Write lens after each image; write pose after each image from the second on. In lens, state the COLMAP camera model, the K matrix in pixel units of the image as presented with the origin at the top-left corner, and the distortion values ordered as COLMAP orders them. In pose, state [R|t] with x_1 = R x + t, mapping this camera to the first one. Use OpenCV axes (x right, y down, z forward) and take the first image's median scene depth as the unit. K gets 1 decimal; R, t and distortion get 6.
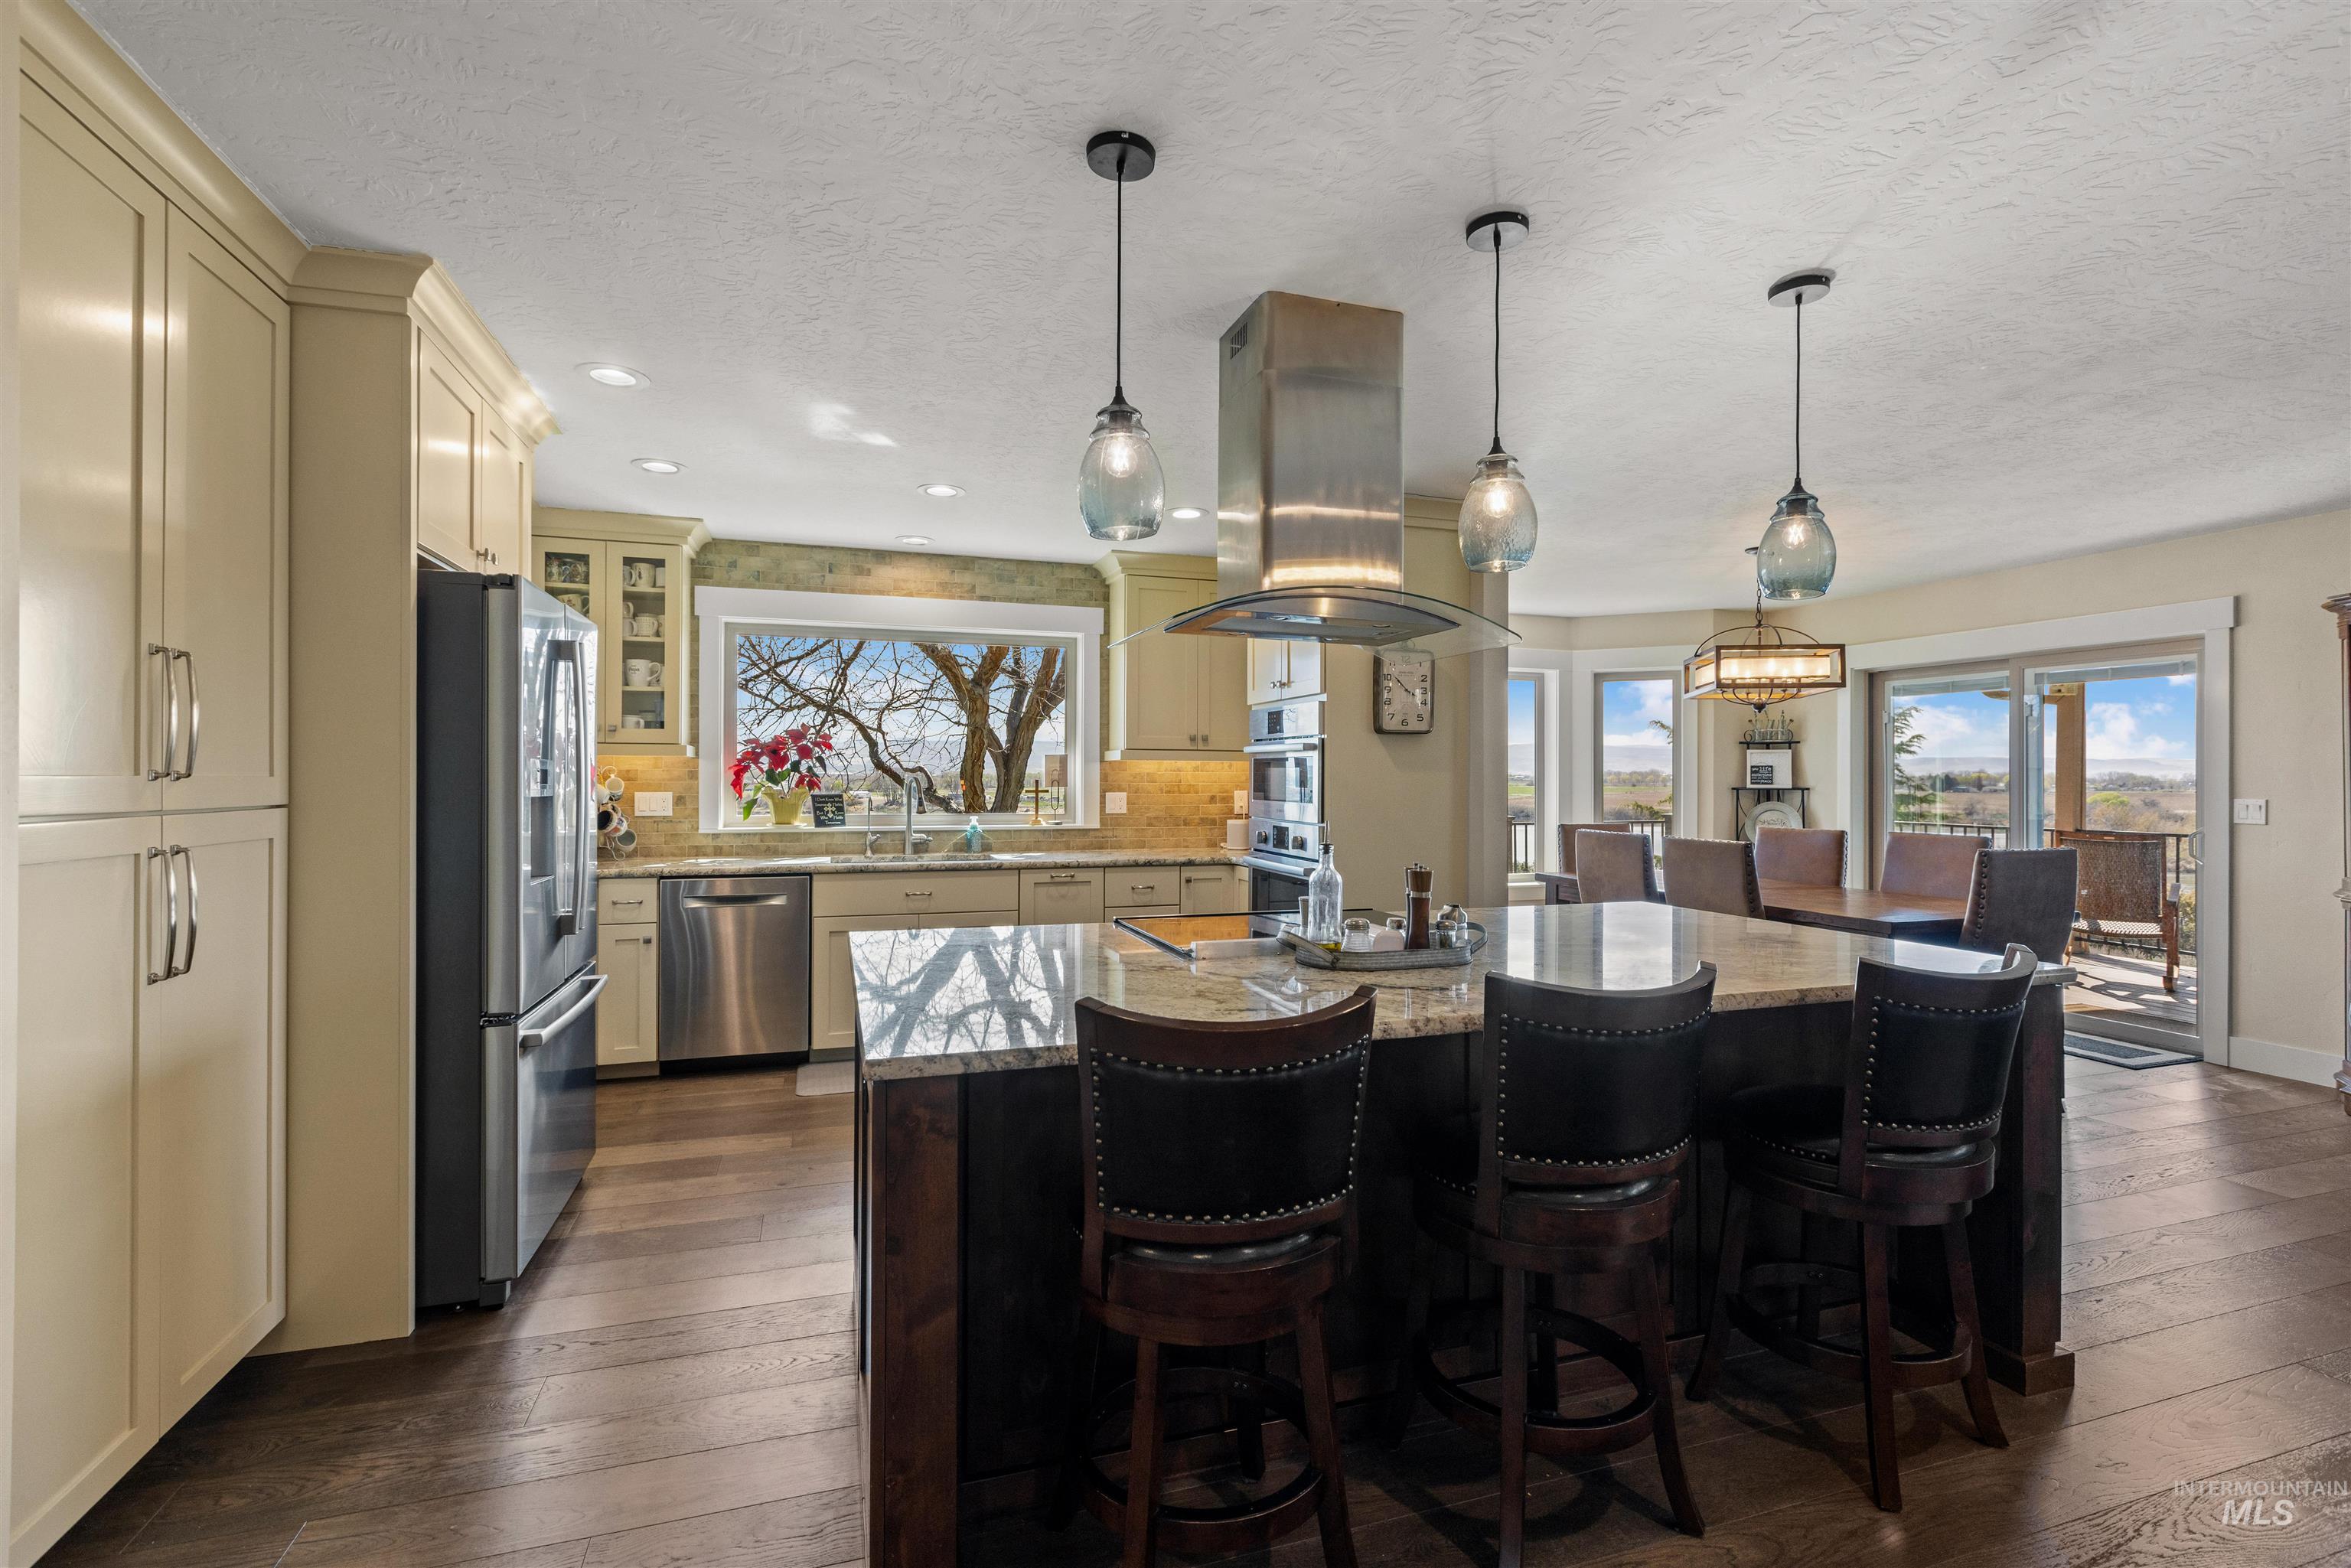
lens RADIAL K [[1062.9, 0, 1178.3], [0, 1062.9, 773.0], [0, 0, 1]] dist [0.004052, -0.003184]
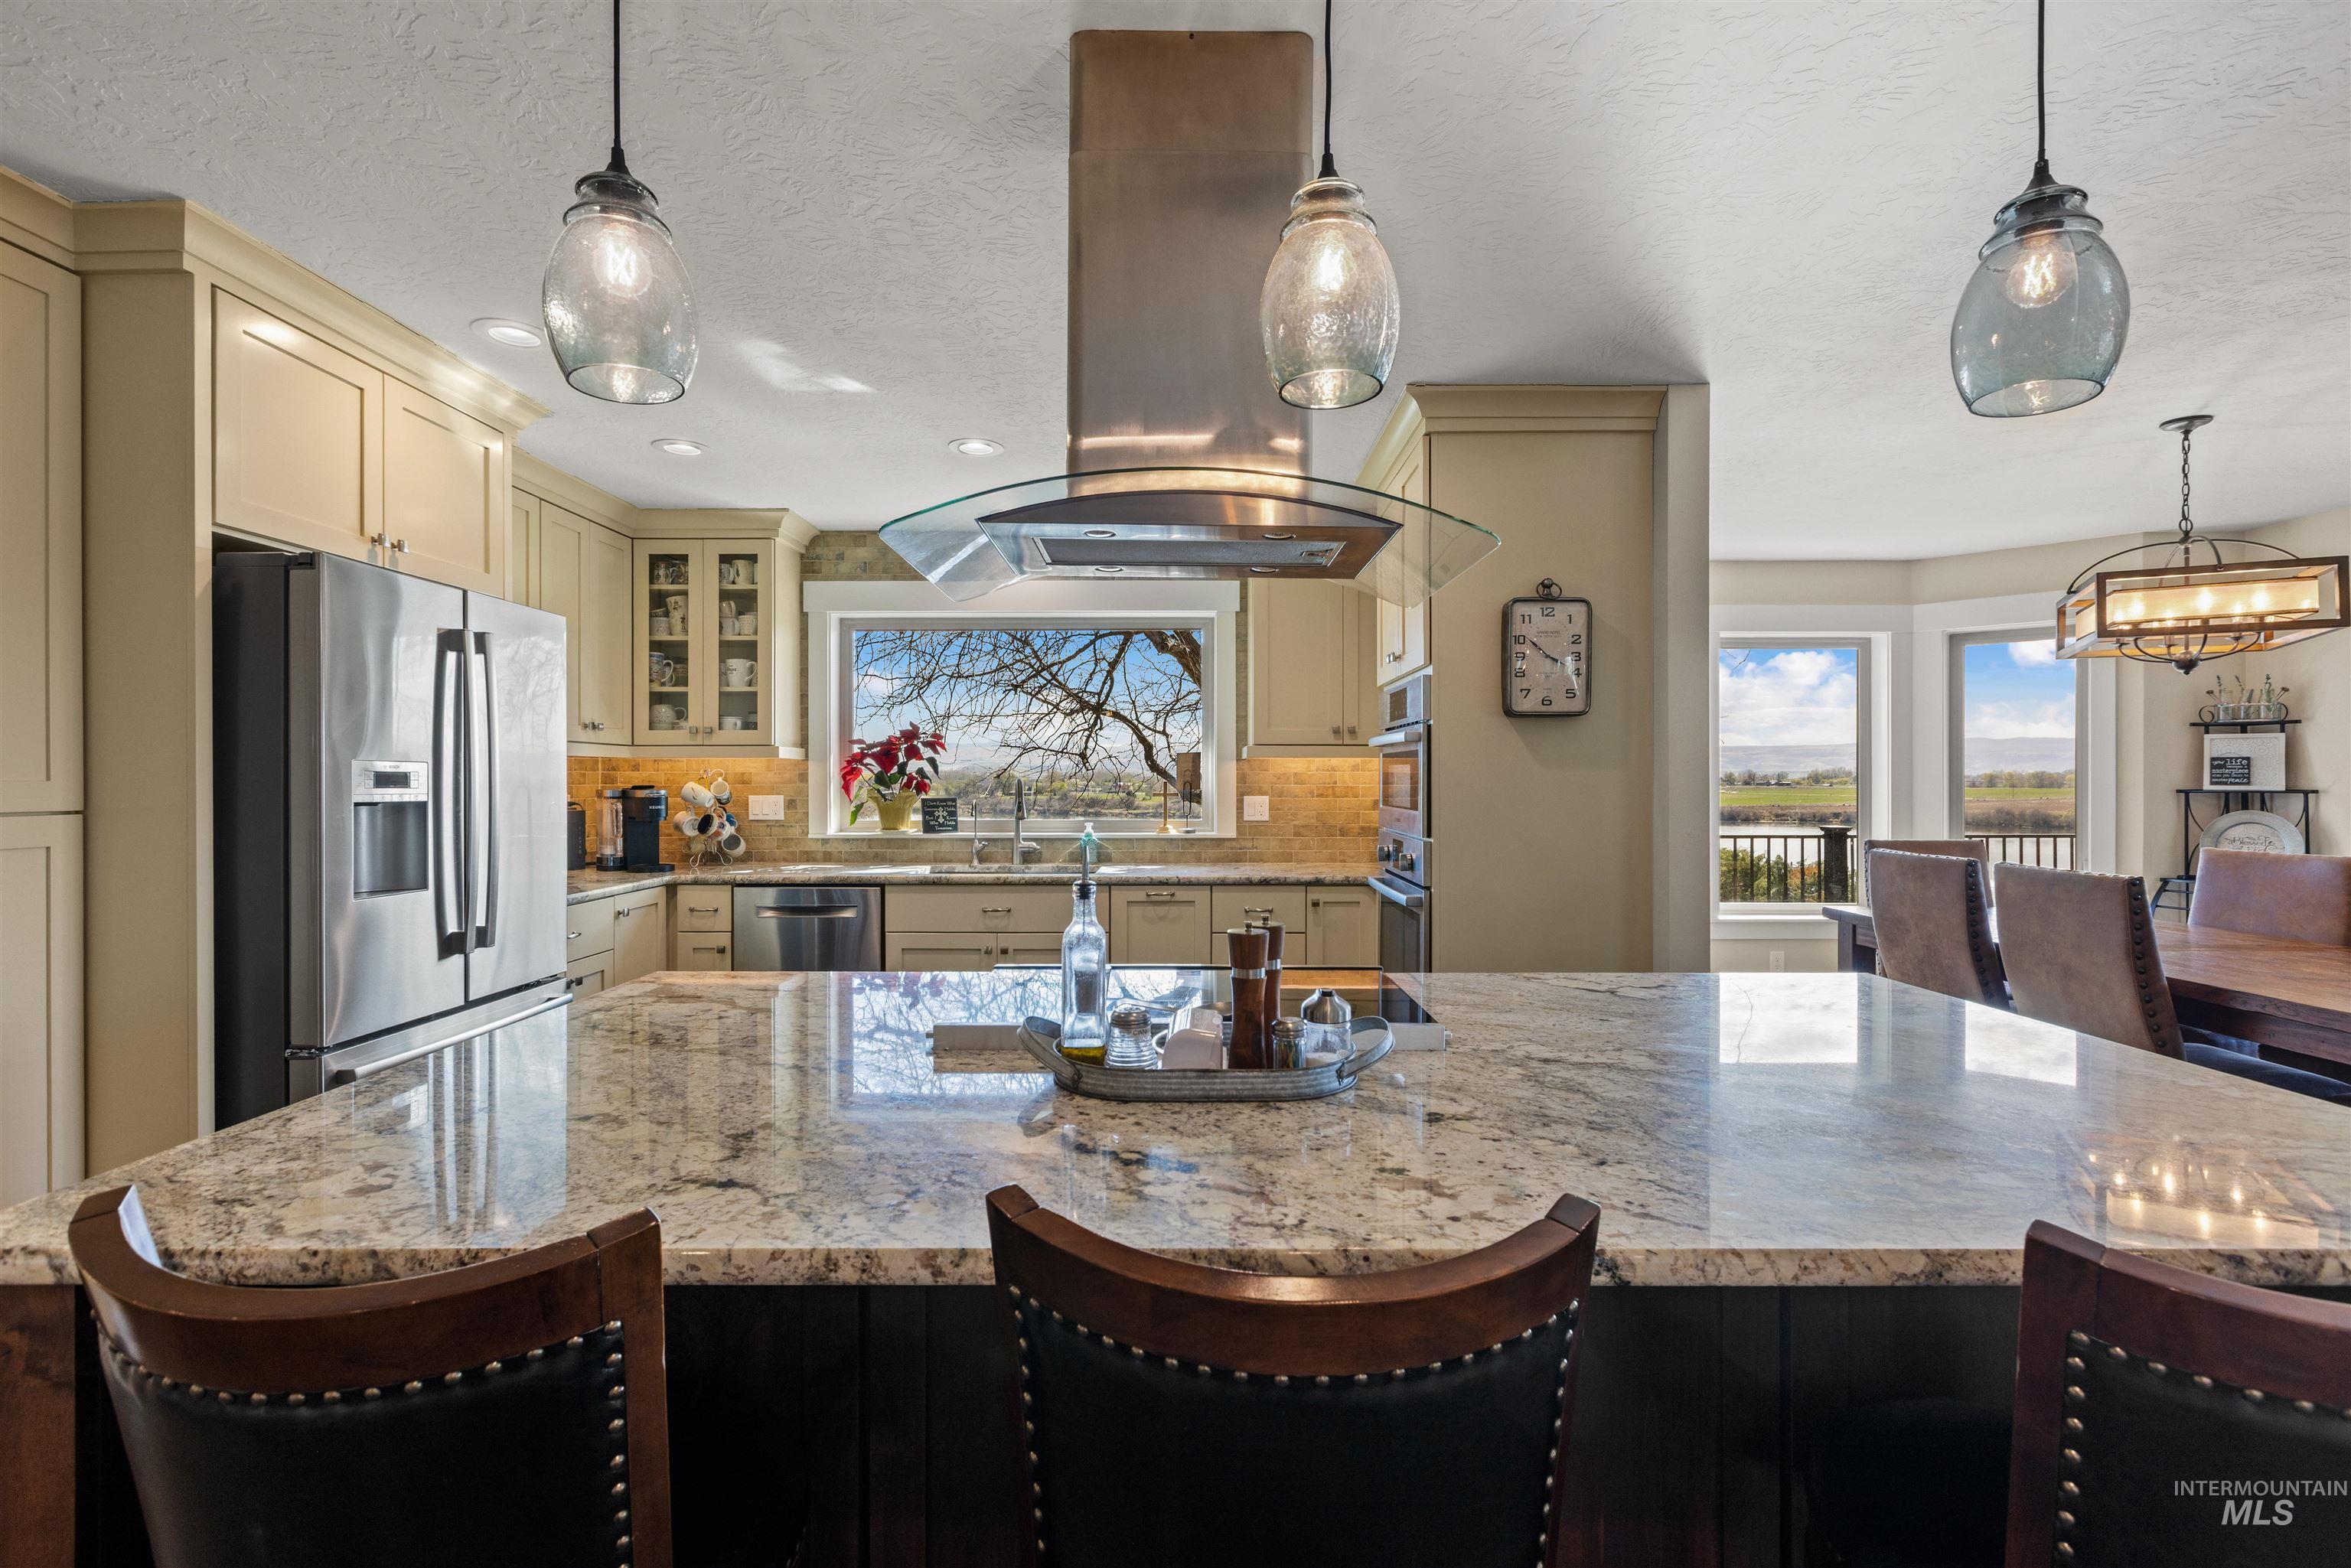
lens RADIAL K [[1062.9, 0, 1179.0], [0, 1062.9, 784.3], [0, 0, 1]] dist [0.004052, -0.003184]
pose [[0.948960, -0.002753, -0.315384, 0.169045], [0.005475, 0.999955, 0.007745, 0.001970], [0.315349, -0.009076, 0.948932, 0.191588]]
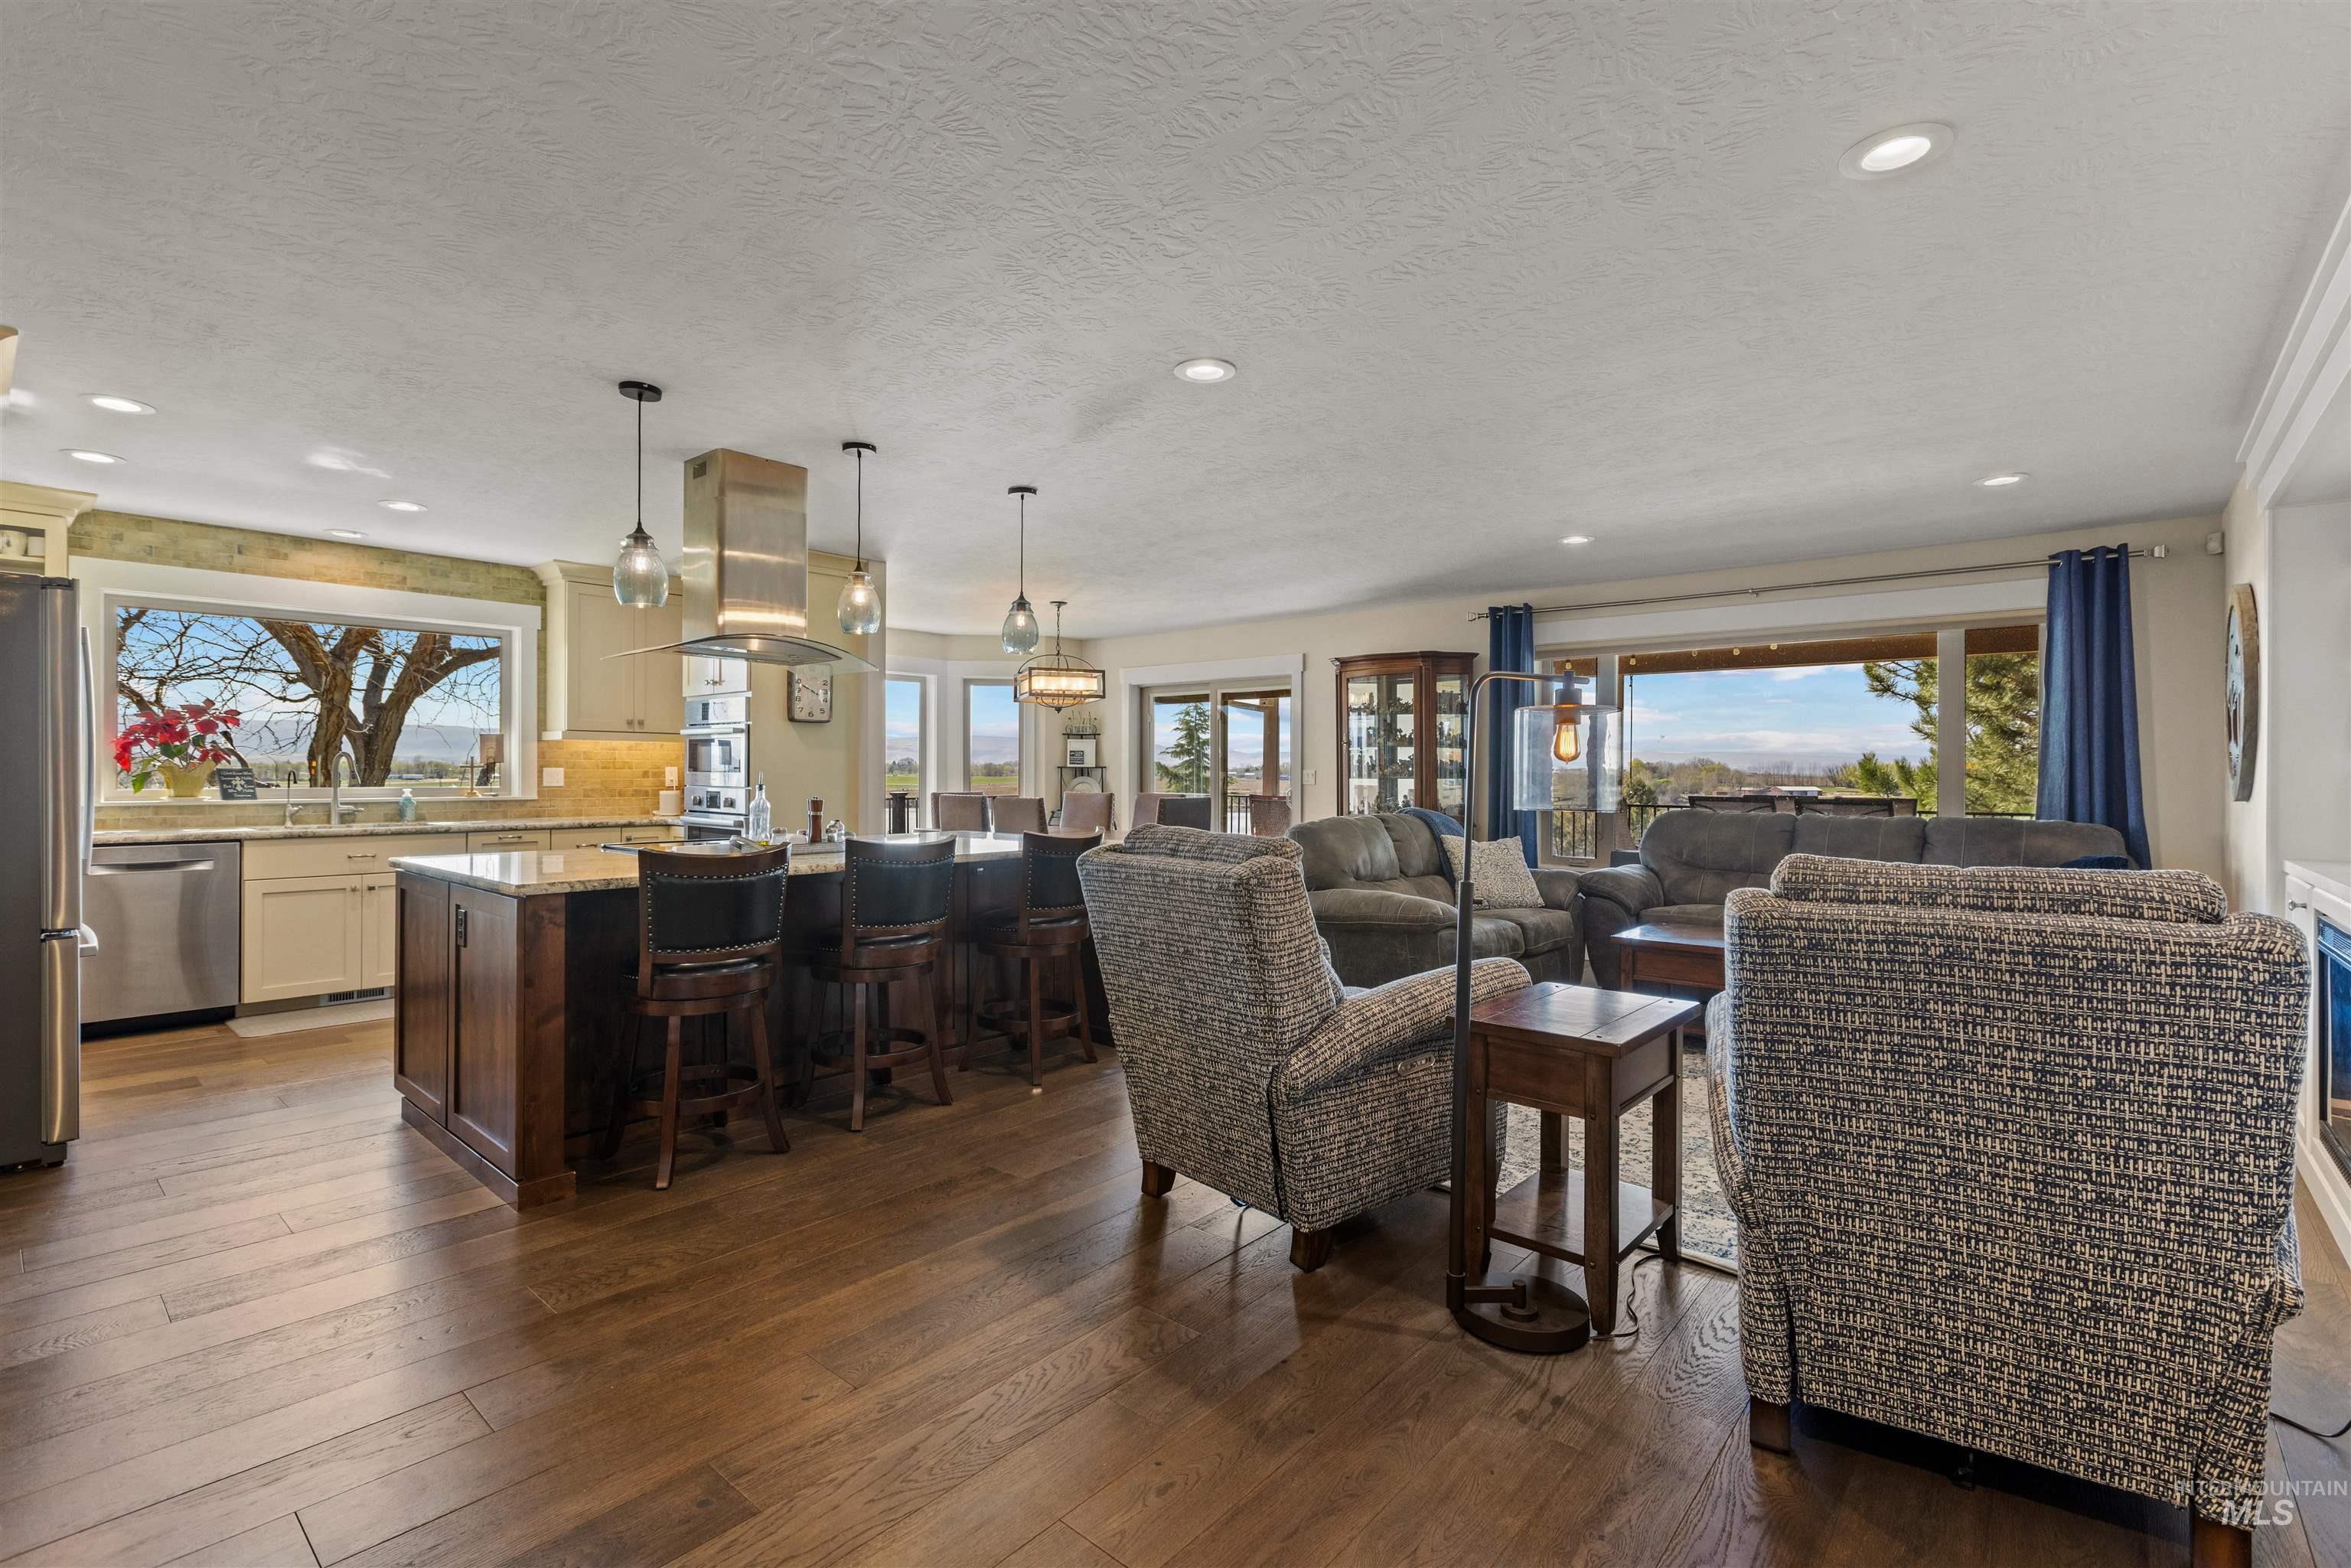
lens RADIAL K [[1062.9, 0, 1158.0], [0, 1062.9, 773.5], [0, 0, 1]] dist [0.004052, -0.003184]
pose [[0.867947, -0.001534, 0.496654, -0.068416], [-0.003401, 0.999953, 0.009033, 0.013226], [-0.496644, -0.009530, 0.867902, -0.354334]]
